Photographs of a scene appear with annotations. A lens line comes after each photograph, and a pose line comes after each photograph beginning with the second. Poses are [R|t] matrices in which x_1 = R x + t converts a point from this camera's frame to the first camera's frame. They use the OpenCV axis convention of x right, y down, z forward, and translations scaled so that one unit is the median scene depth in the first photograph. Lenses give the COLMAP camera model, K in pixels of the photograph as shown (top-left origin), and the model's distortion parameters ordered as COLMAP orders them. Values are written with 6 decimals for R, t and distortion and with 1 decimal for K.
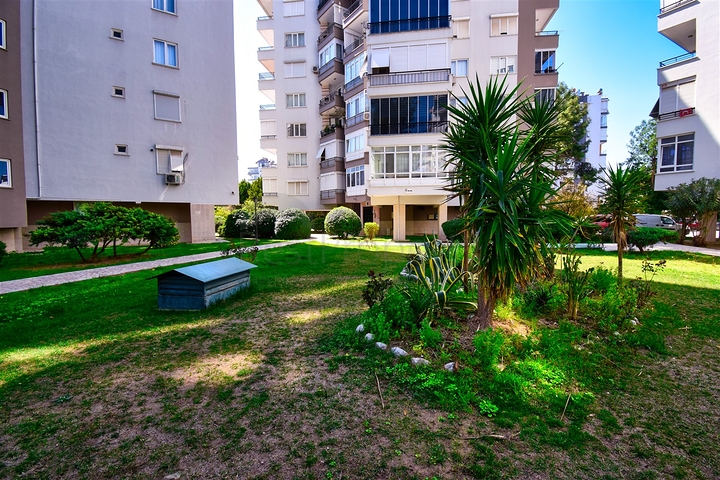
lens RADIAL K [[324.6, 0, 365.3], [0, 324.6, 236.8], [0, 0, 1]] dist [0.017291, -0.024904]
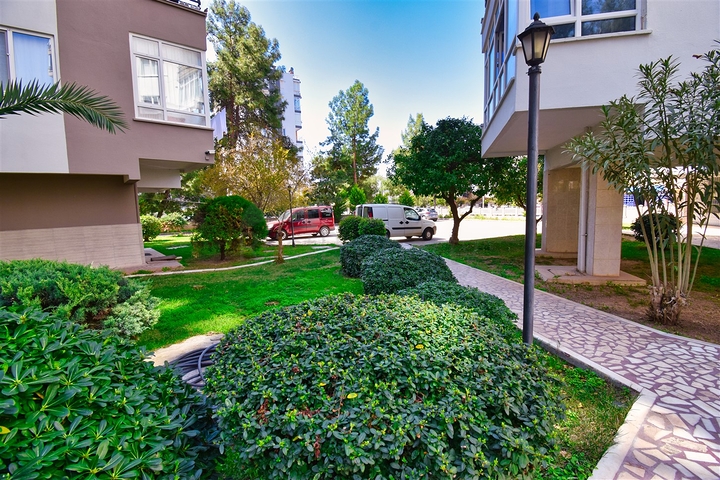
lens RADIAL K [[324.6, 0, 365.3], [0, 324.6, 236.8], [0, 0, 1]] dist [0.017291, -0.024904]
pose [[0.674814, -0.081320, 0.733494, 0.261937], [0.067802, 0.996538, 0.048105, -0.025900], [-0.734866, 0.017270, 0.677992, 0.396339]]
